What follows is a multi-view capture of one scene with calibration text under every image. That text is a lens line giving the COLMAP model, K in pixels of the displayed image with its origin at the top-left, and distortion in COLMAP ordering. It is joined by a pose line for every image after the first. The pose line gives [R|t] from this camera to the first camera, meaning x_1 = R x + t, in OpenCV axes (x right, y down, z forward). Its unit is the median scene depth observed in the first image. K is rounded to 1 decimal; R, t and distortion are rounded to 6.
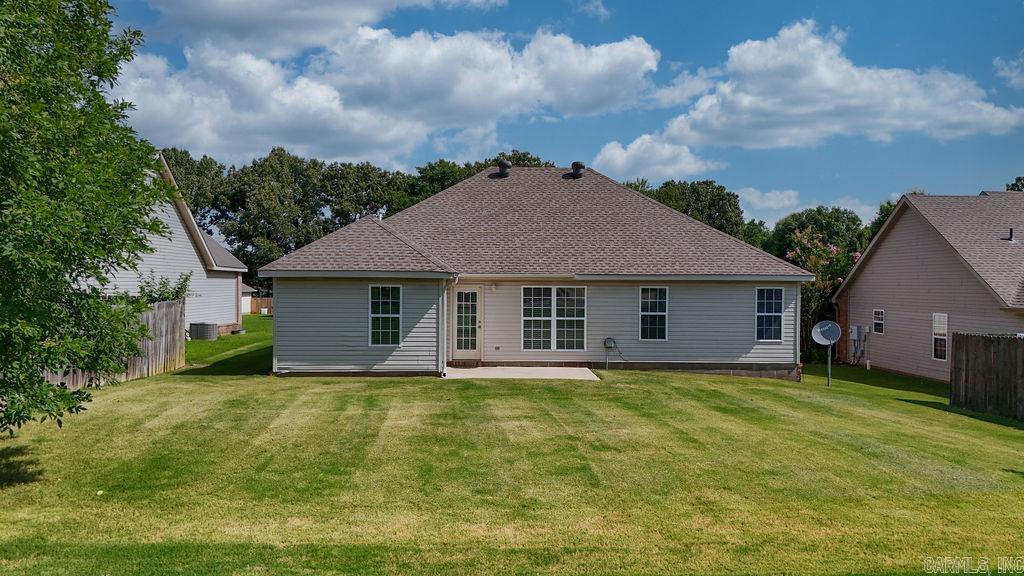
lens RADIAL K [[791.5, 0, 507.9], [0, 791.5, 300.8], [0, 0, 1]] dist [0.085197, -0.092155]
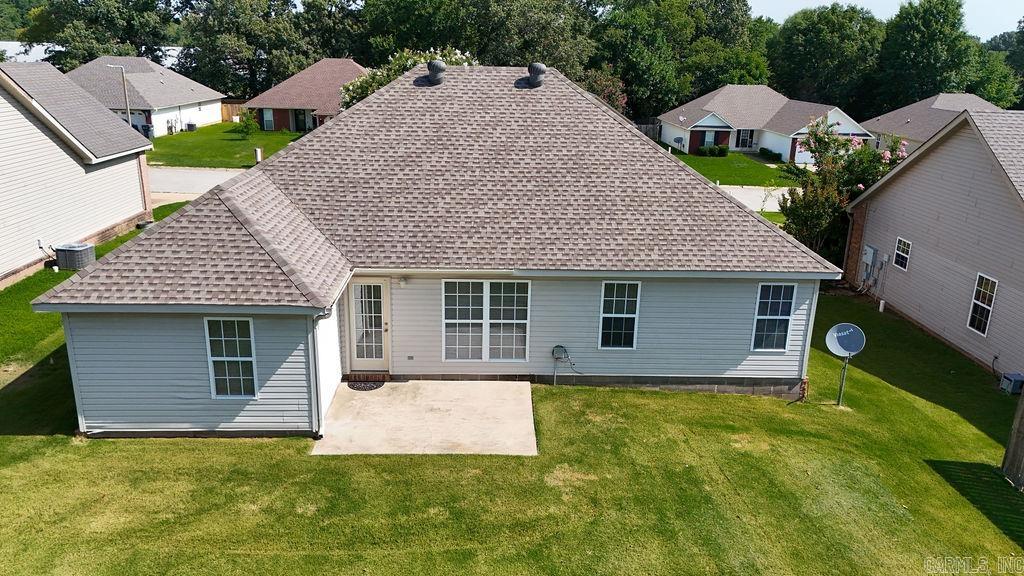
lens RADIAL K [[748.7, 0, 512.0], [0, 748.7, 288.0], [0, 0, 1]] dist [0.059572, -0.047399]
pose [[0.999847, 0.016059, 0.006971, 0.077238], [-0.017365, 0.960314, 0.278381, -0.204338], [-0.002224, -0.278459, 0.960445, 0.331051]]
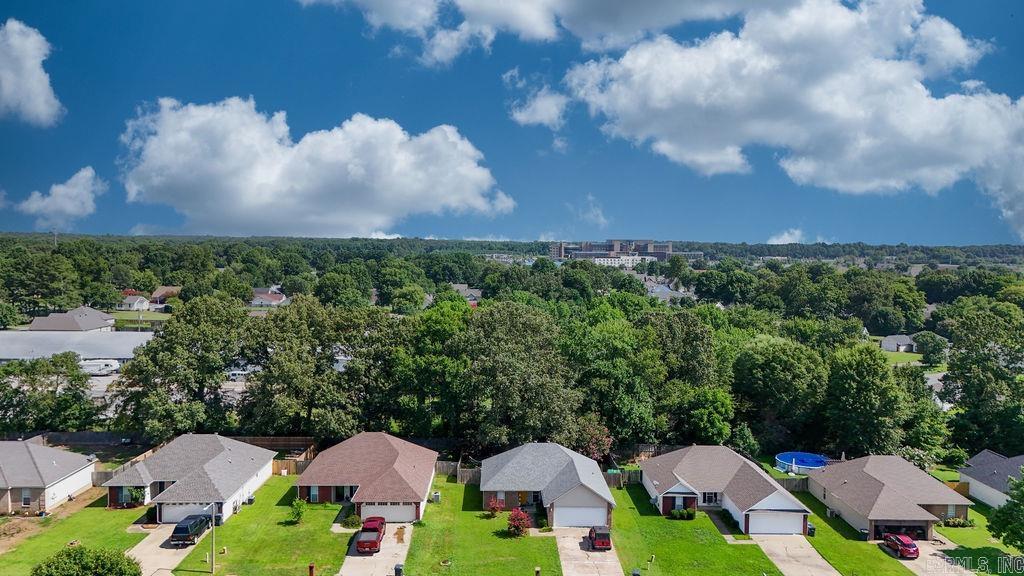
lens RADIAL K [[748.7, 0, 512.0], [0, 748.7, 288.0], [0, 0, 1]] dist [0.059572, -0.047399]
pose [[0.999931, 0.005326, -0.010503, 0.111958], [-0.005018, 0.999561, 0.029183, -1.138865], [0.010654, -0.029129, 0.999519, -0.235821]]
